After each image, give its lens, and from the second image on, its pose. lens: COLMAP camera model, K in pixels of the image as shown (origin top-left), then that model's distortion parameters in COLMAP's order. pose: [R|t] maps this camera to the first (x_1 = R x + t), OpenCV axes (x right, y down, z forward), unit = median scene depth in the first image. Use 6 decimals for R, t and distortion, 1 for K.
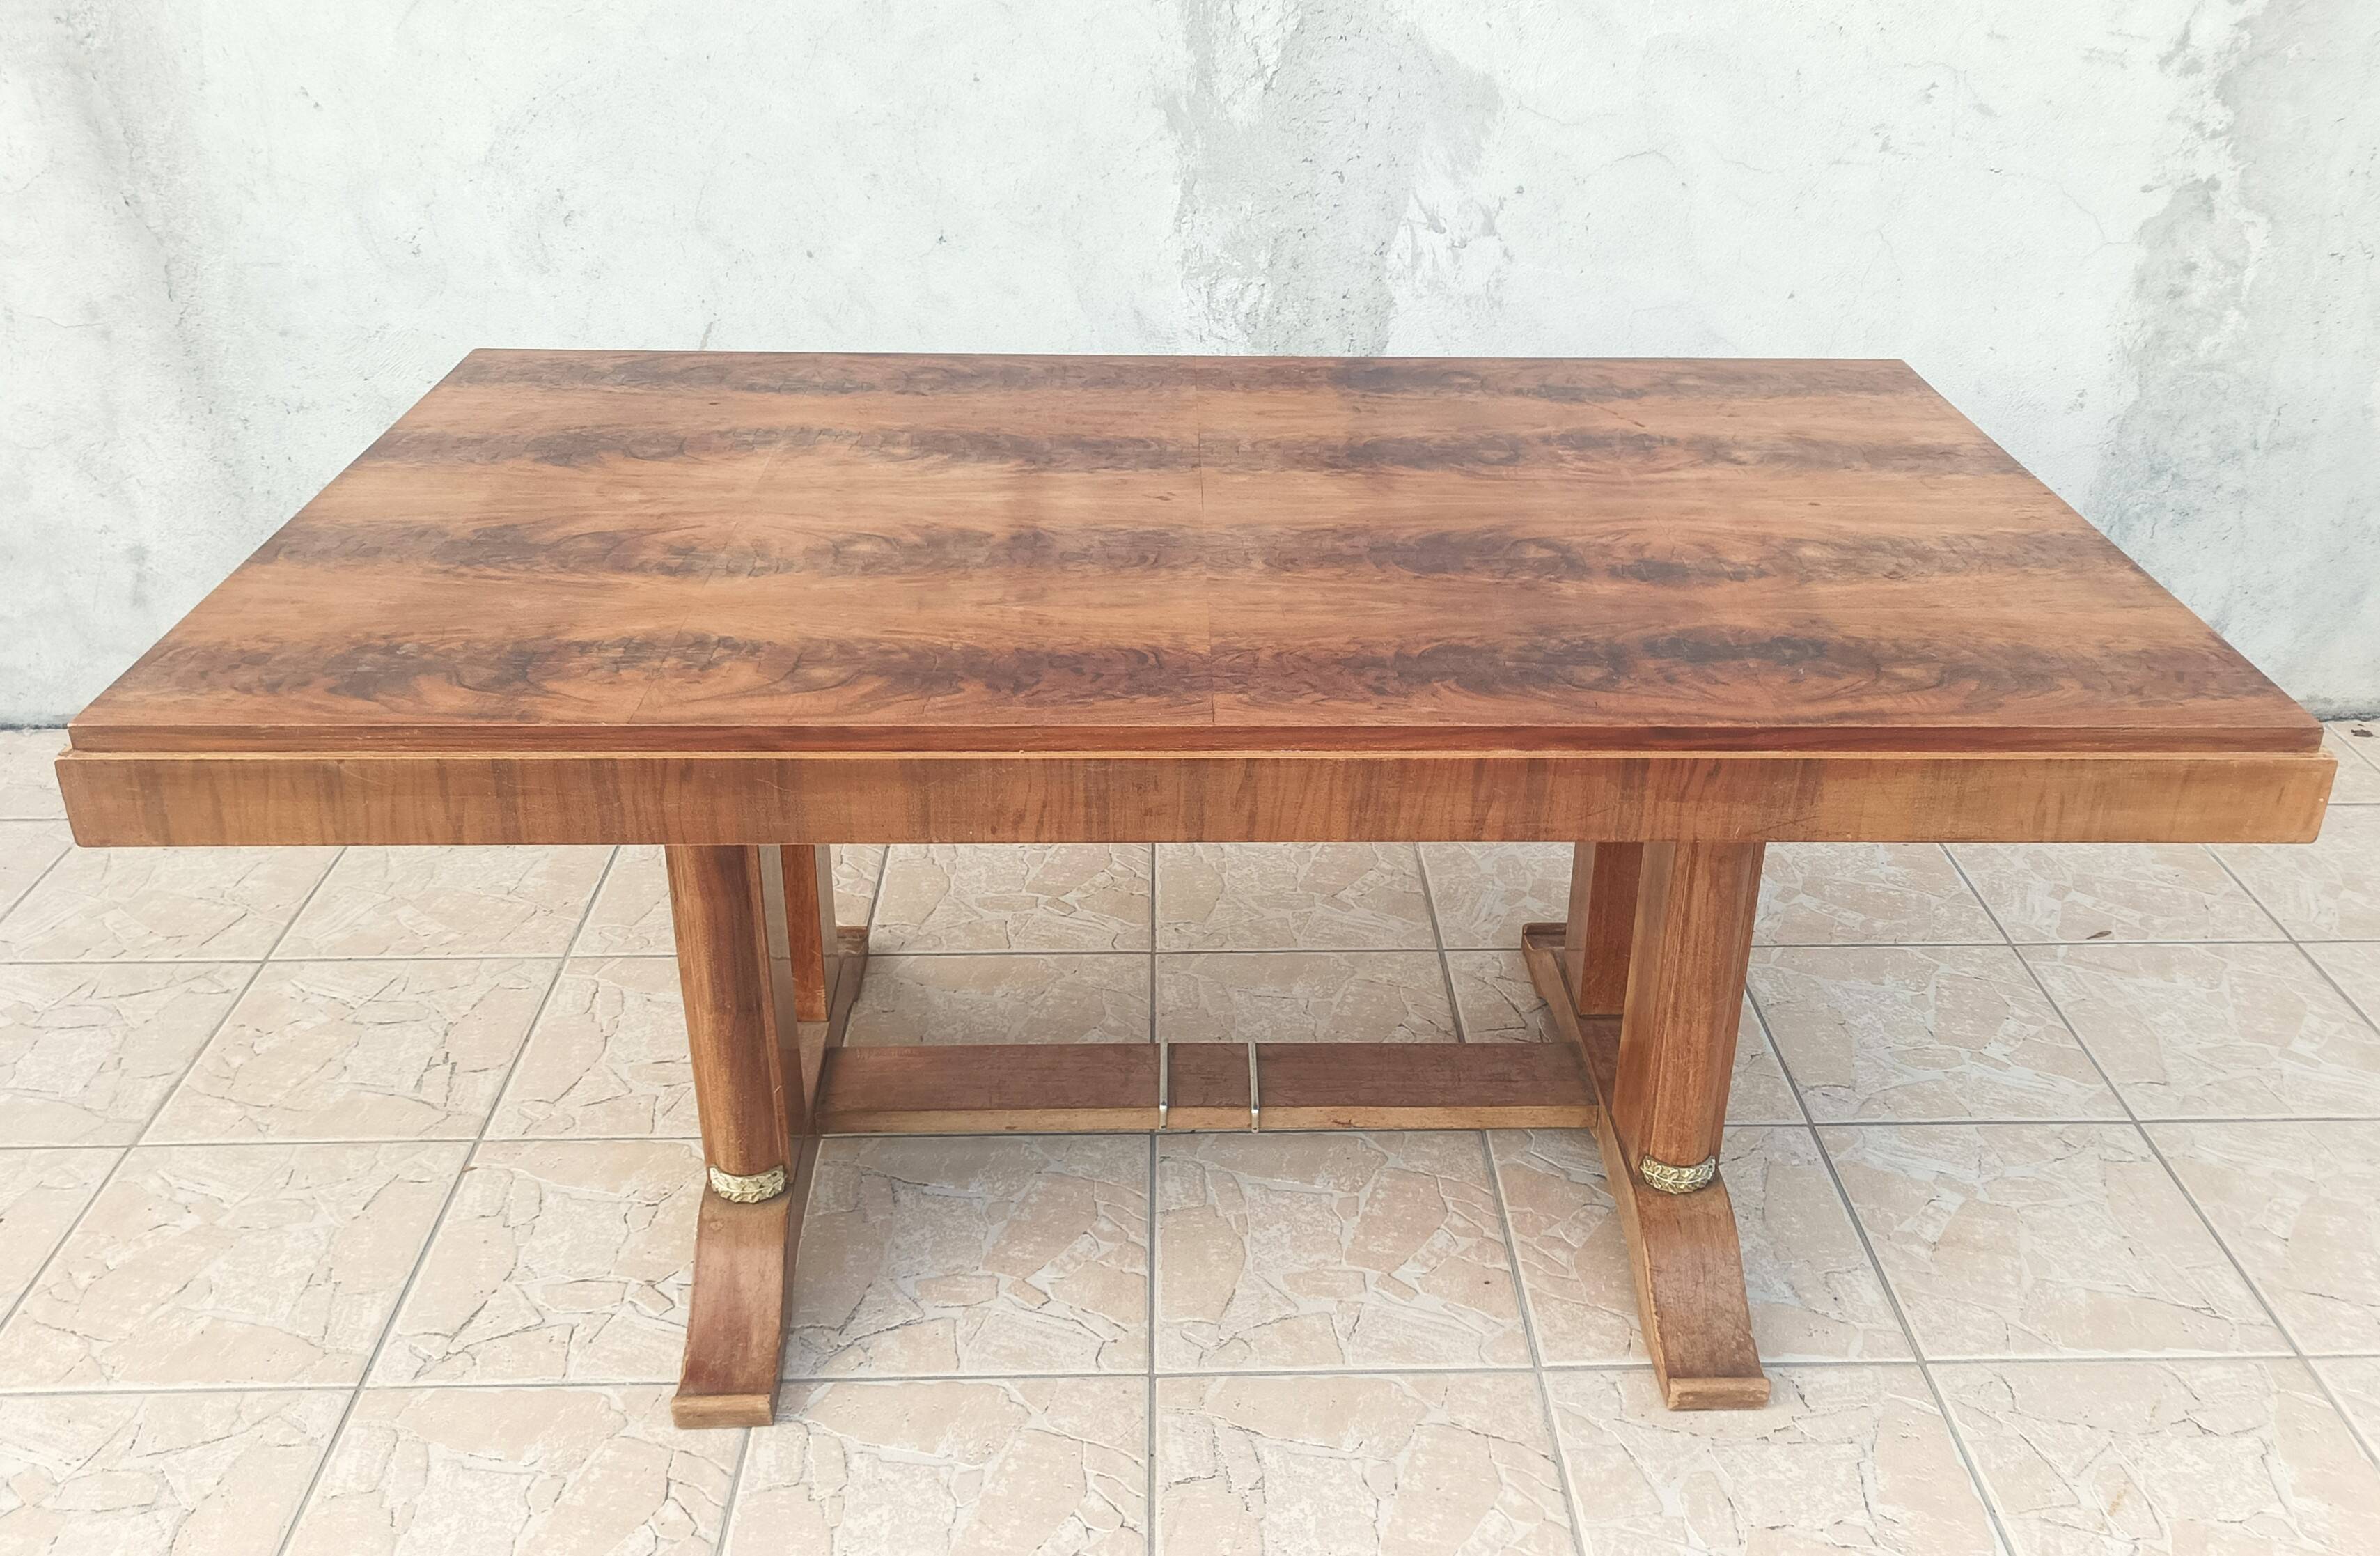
lens RADIAL K [[2045.0, 0, 1231.8], [0, 2045.0, 723.1], [0, 0, 1]] dist [0.054601, -0.061486]
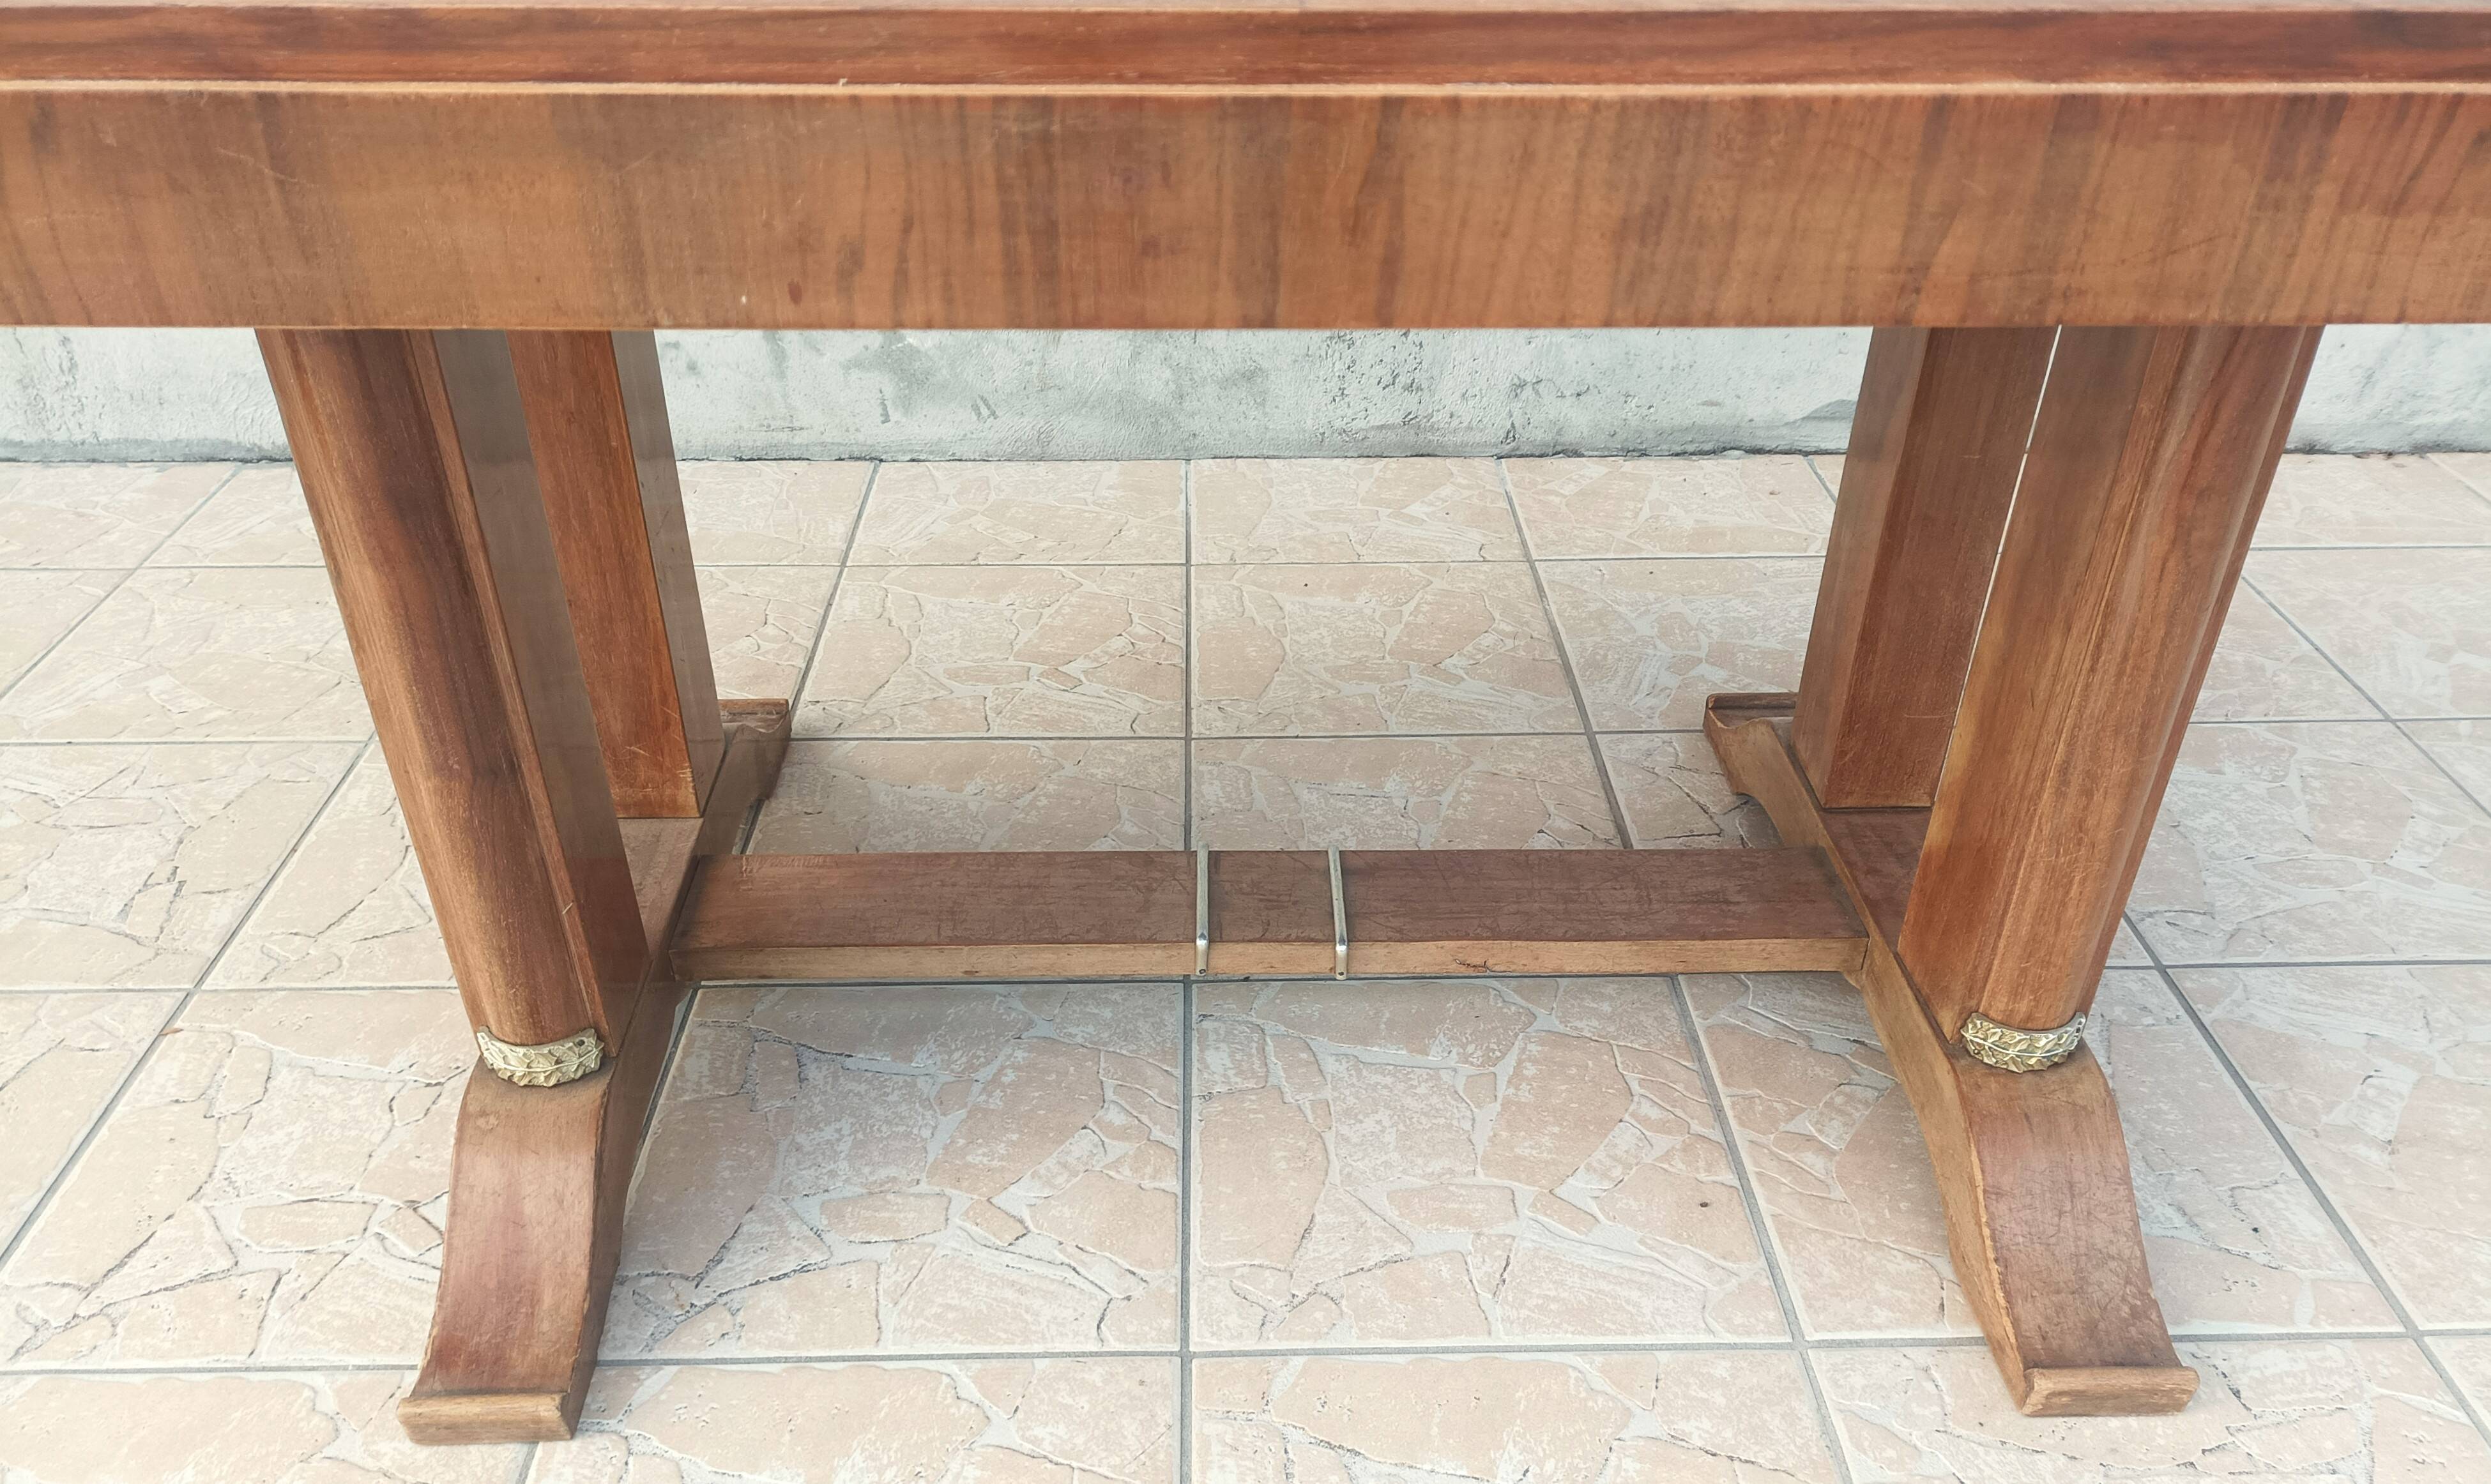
lens RADIAL K [[1878.8, 0, 1247.4], [0, 1878.8, 939.2], [0, 0, 1]] dist [0.052085, -0.053485]
pose [[0.999915, -0.001140, -0.013020, -0.011533], [0.003332, 0.985501, 0.169638, 0.088233], [0.012638, -0.169667, 0.985420, 0.424750]]
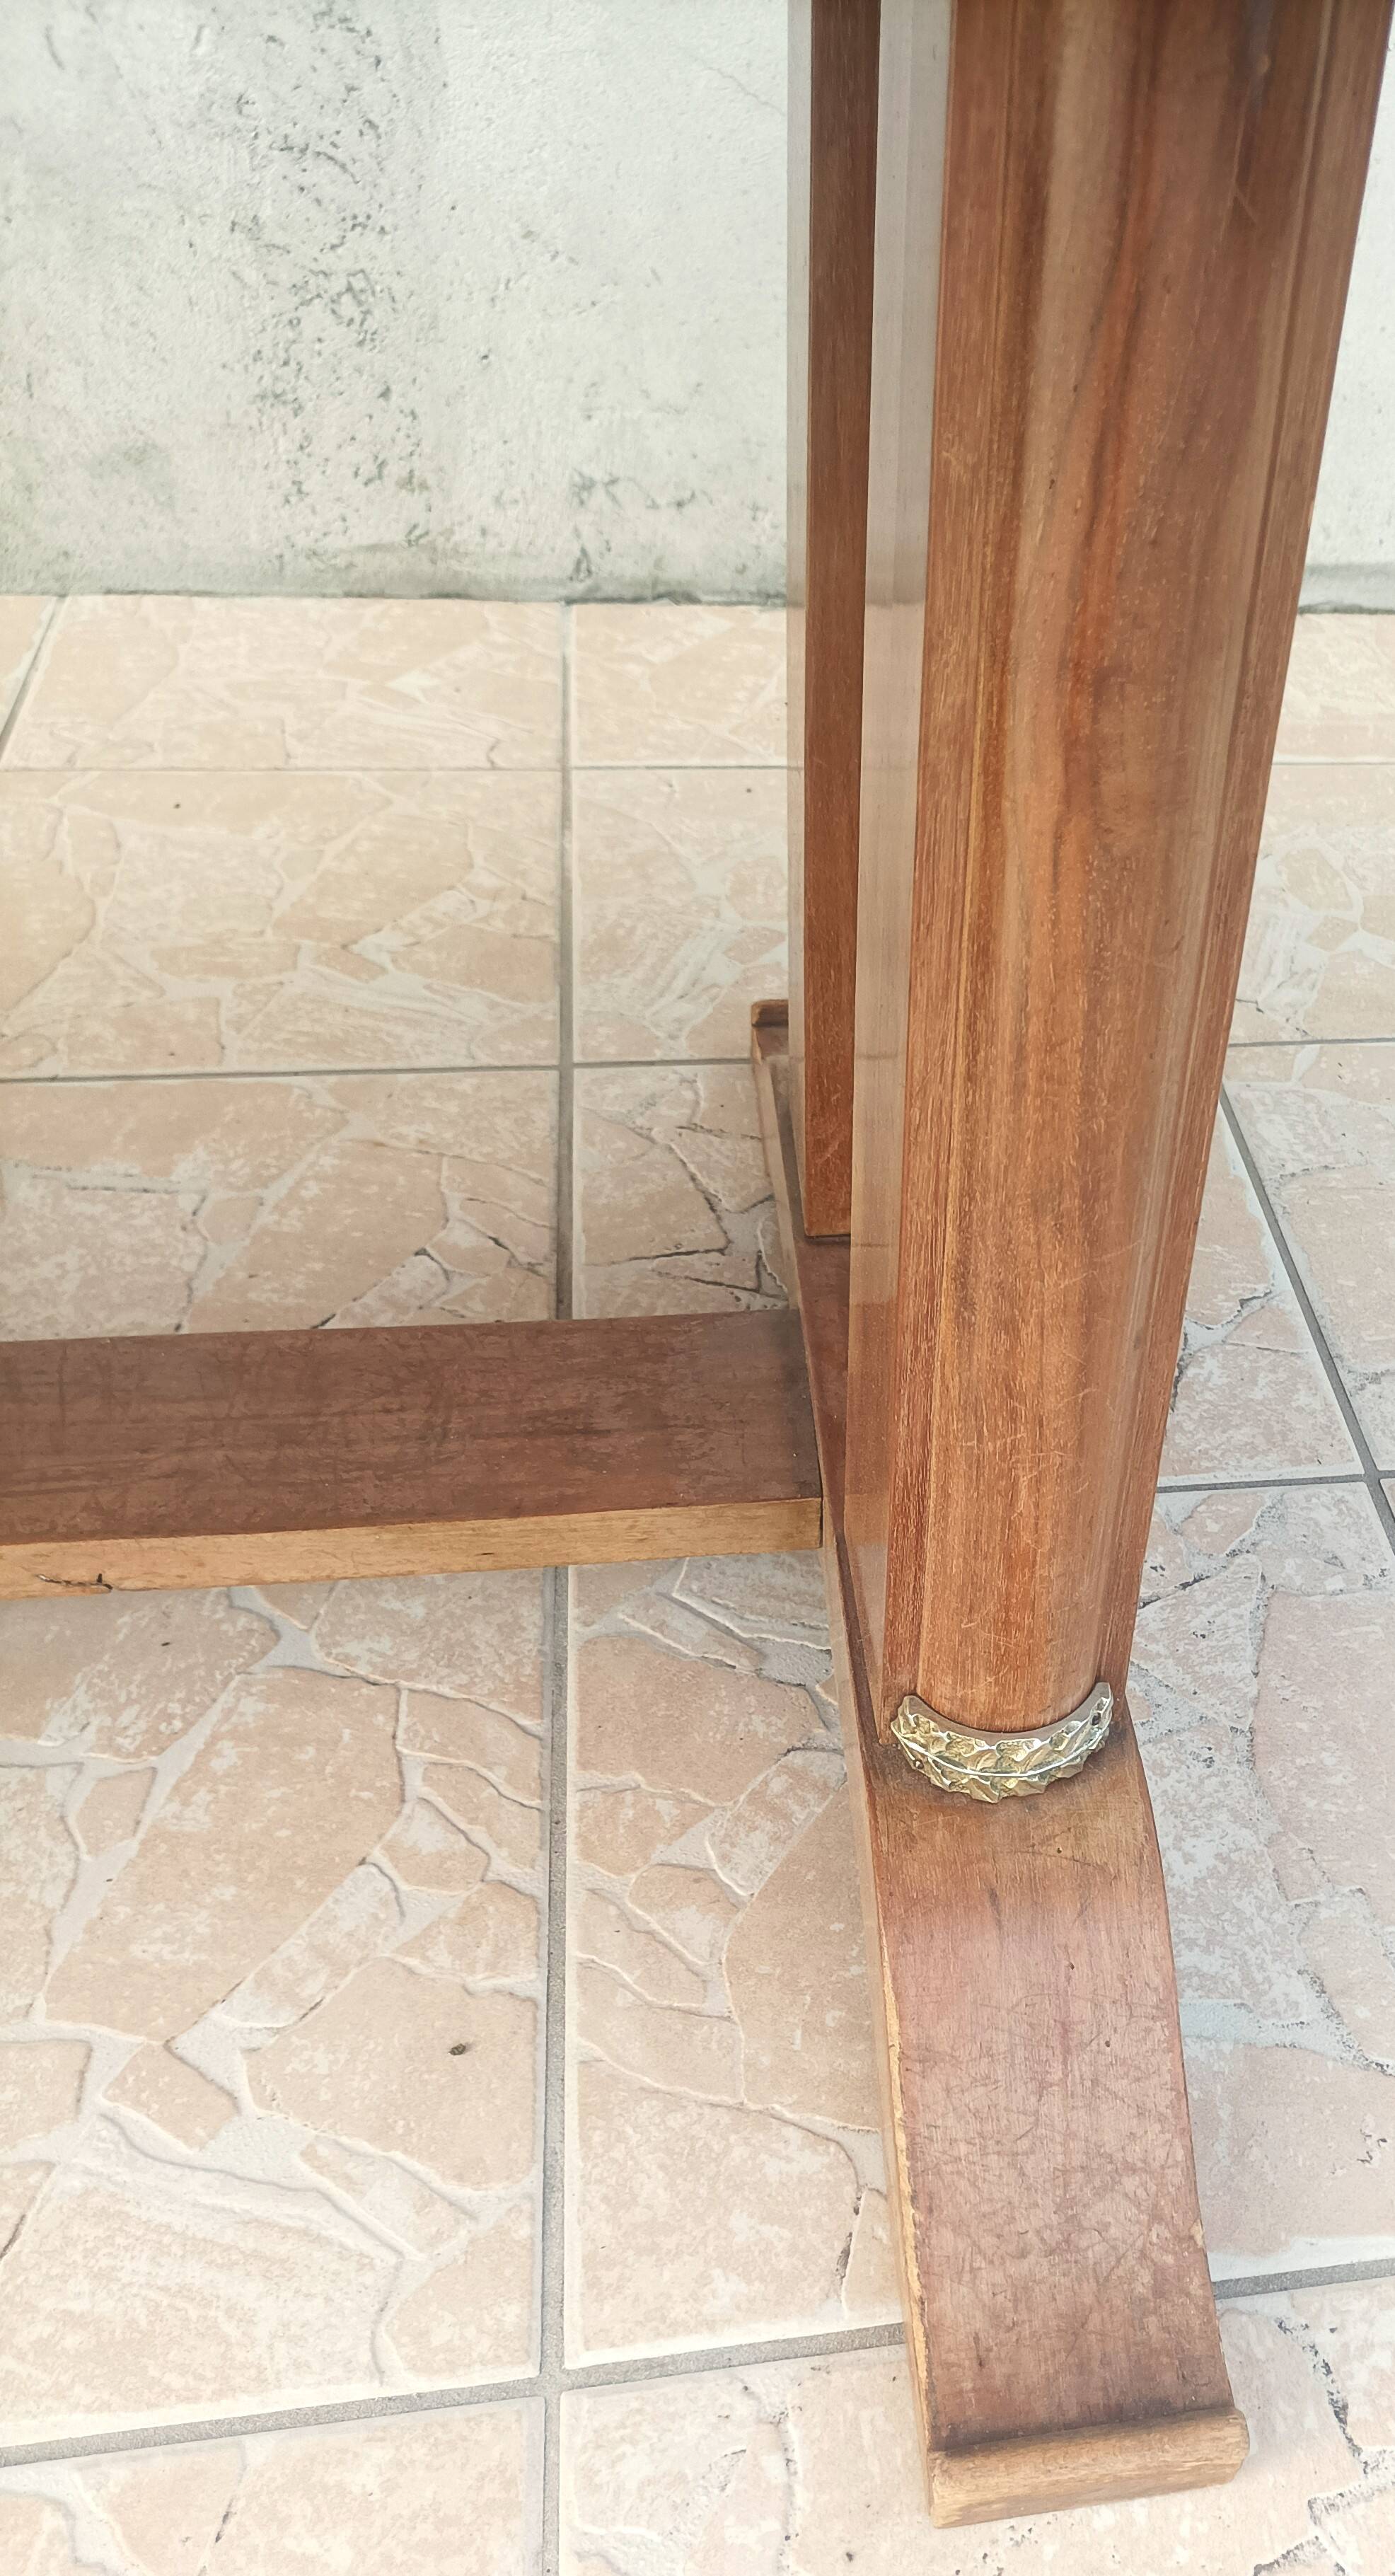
lens RADIAL K [[2089.0, 0, 1054.4], [0, 2089.0, 1426.5], [0, 0, 1]] dist [0.031232, -0.024212]
pose [[0.989620, -0.042758, 0.137199, 0.177777], [0.001892, 0.958504, 0.285072, 0.072306], [-0.143695, -0.281853, 0.948636, 0.677897]]
